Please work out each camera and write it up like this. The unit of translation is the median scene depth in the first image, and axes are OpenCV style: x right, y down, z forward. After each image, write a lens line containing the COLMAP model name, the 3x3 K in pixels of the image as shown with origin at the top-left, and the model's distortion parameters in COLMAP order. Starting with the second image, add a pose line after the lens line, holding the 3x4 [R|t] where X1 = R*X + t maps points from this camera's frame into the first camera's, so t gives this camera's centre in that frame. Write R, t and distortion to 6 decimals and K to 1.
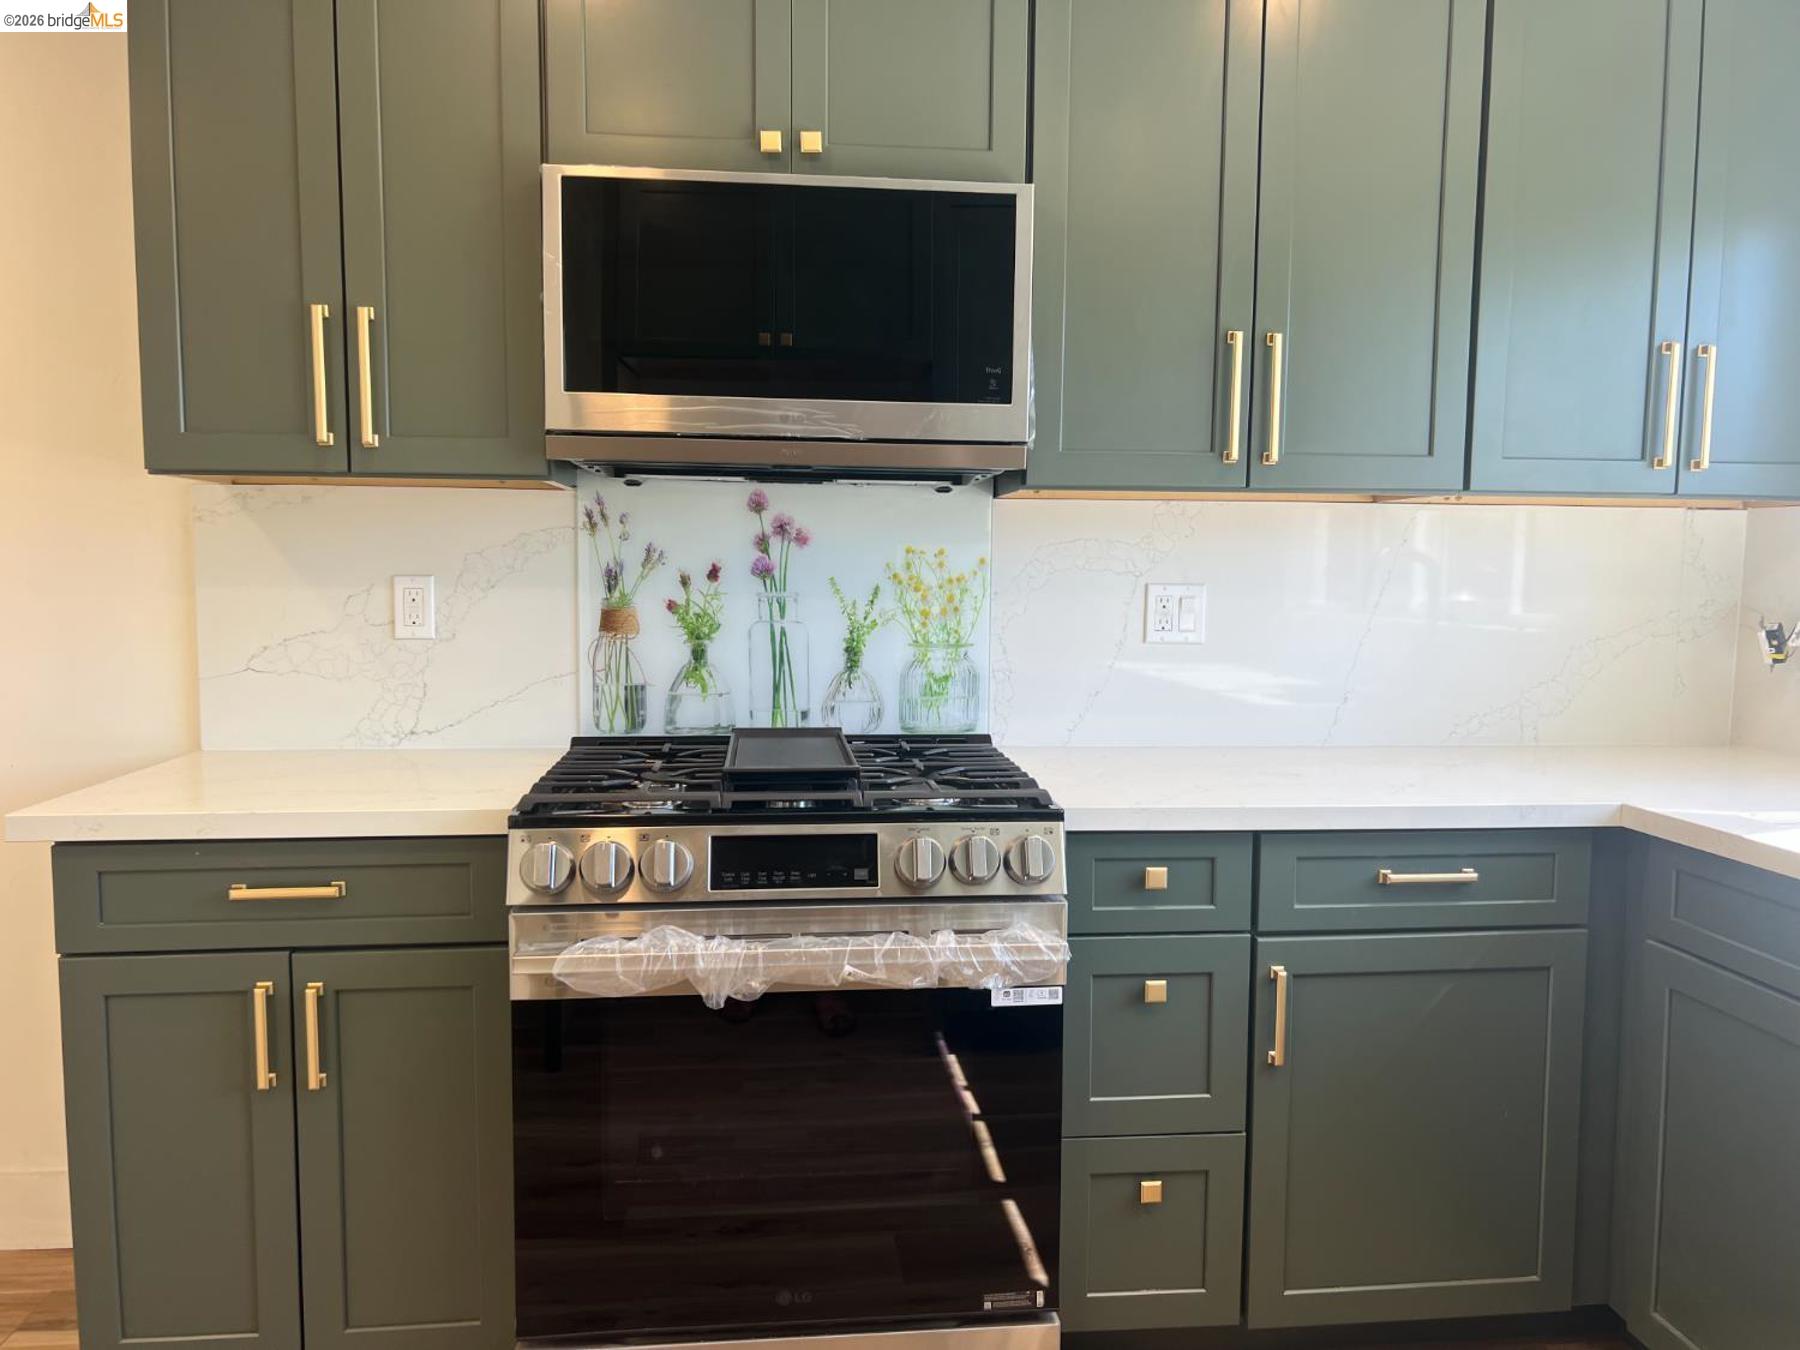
lens RADIAL K [[1361.7, 0, 898.5], [0, 1361.7, 683.1], [0, 0, 1]] dist [0.056738, -0.060192]
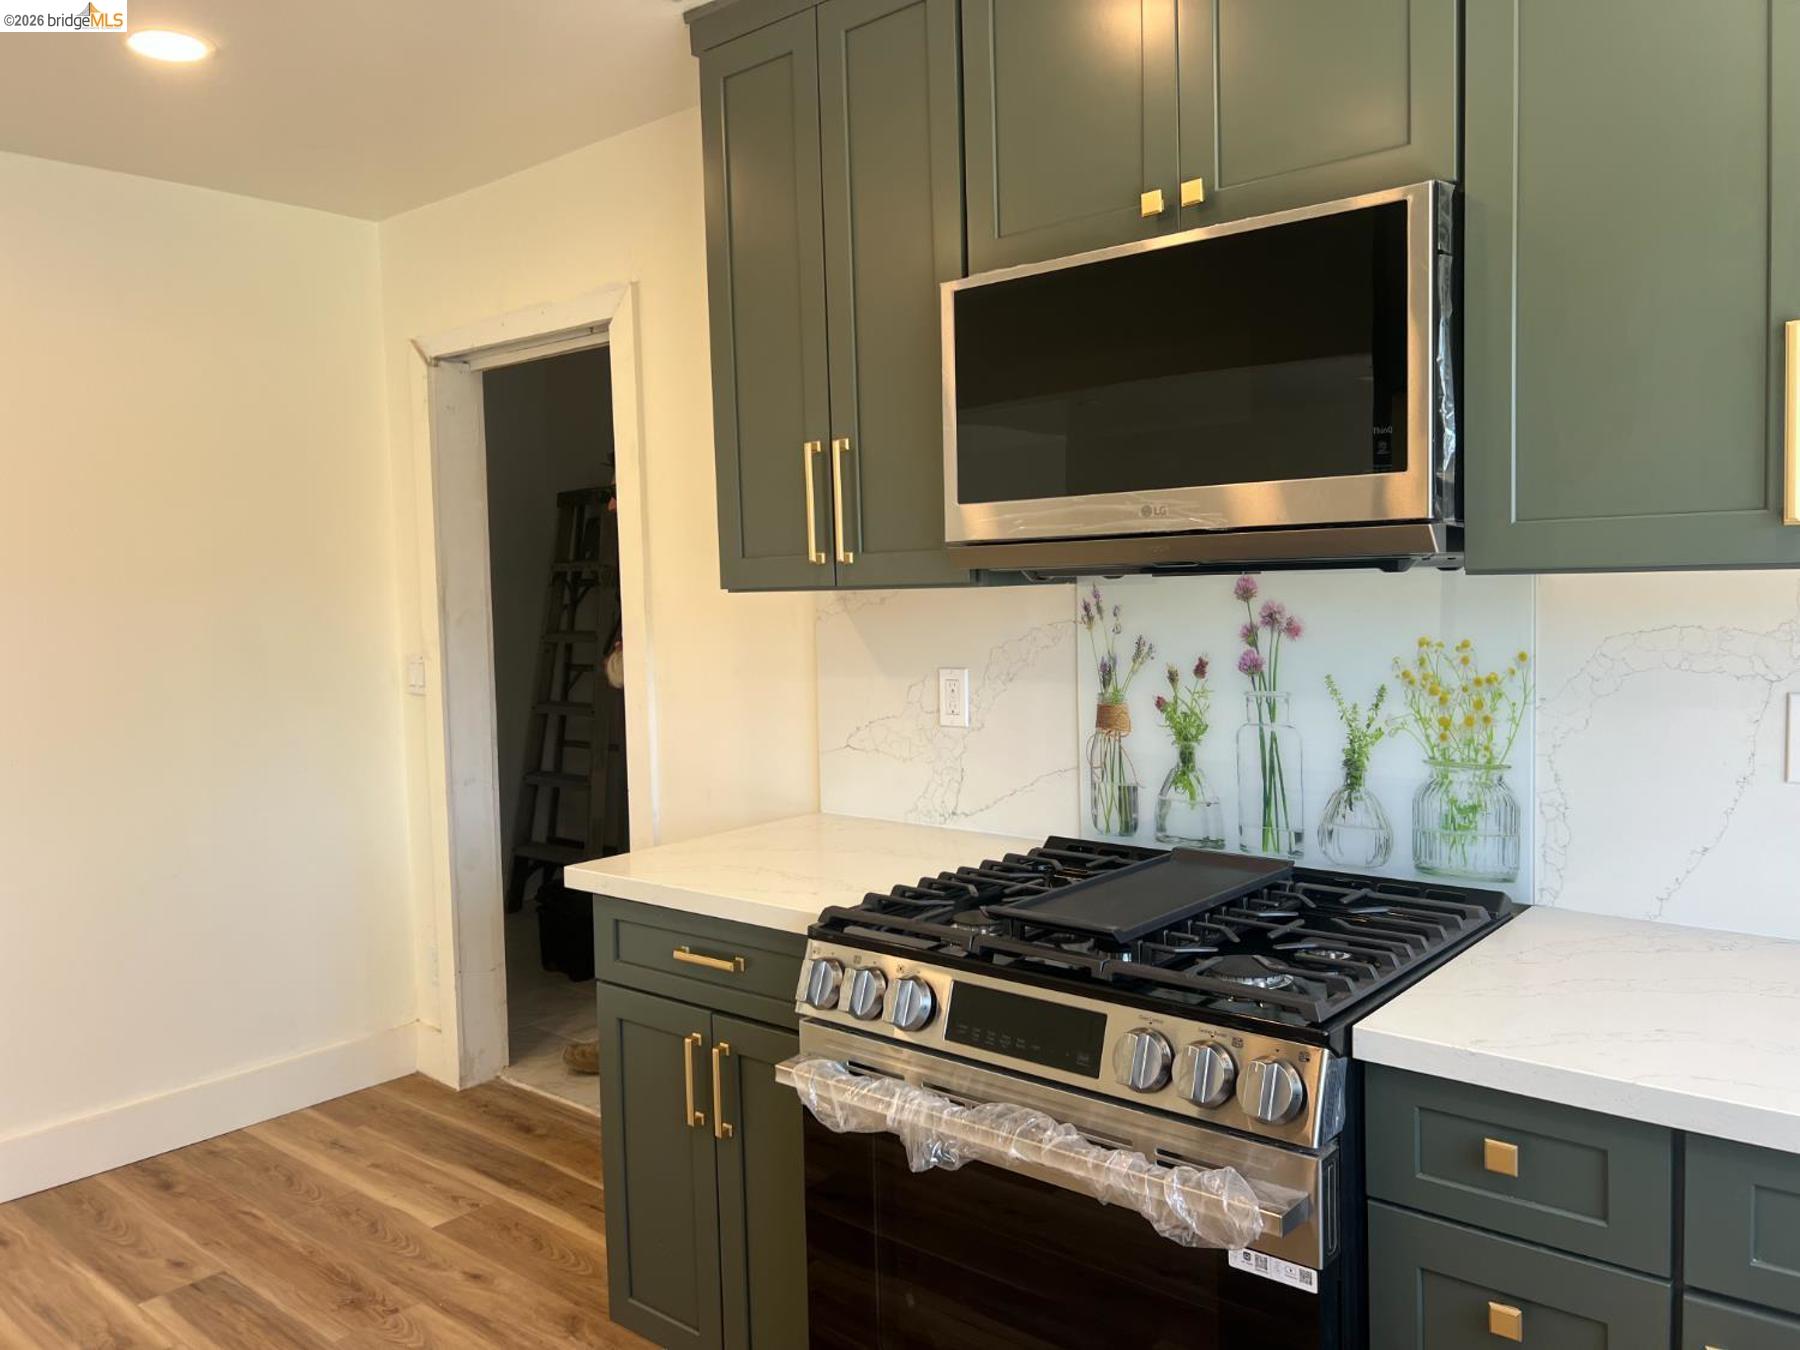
lens RADIAL K [[1361.7, 0, 892.8], [0, 1361.7, 659.9], [0, 0, 1]] dist [0.056738, -0.060192]
pose [[0.685975, 0.013419, -0.727502, 0.380316], [-0.025677, 0.999654, -0.005773, -0.075947], [0.727172, 0.022640, 0.686082, 0.234149]]
